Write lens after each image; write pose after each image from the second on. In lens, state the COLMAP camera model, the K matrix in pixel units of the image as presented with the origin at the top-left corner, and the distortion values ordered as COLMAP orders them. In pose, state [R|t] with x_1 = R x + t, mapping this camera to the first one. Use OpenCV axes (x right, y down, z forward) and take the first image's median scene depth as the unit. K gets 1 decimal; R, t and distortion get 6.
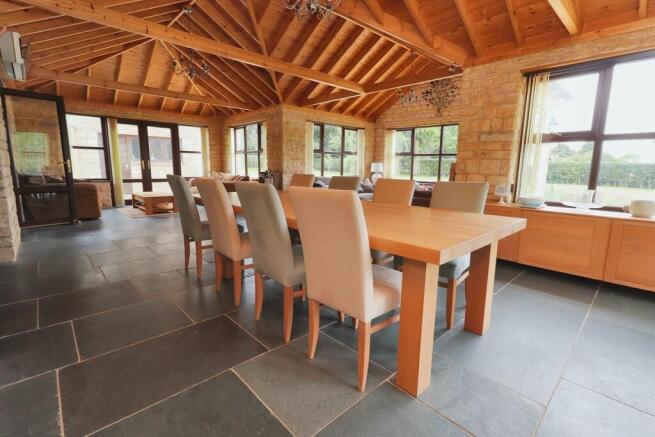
lens RADIAL K [[302.6, 0, 336.6], [0, 302.6, 215.8], [0, 0, 1]] dist [-0.003055, 0.002446]
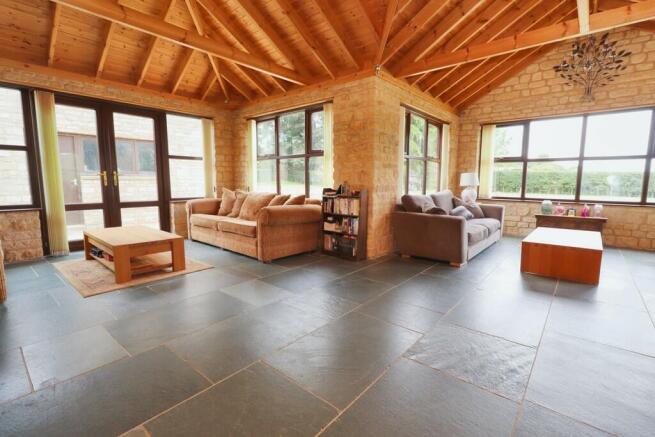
lens RADIAL K [[302.6, 0, 334.0], [0, 302.6, 215.3], [0, 0, 1]] dist [-0.003055, 0.002446]
pose [[0.994383, -0.023288, 0.103251, -0.270539], [0.027983, 0.998628, -0.044255, -0.062307], [-0.102079, 0.046896, 0.993670, 0.392369]]
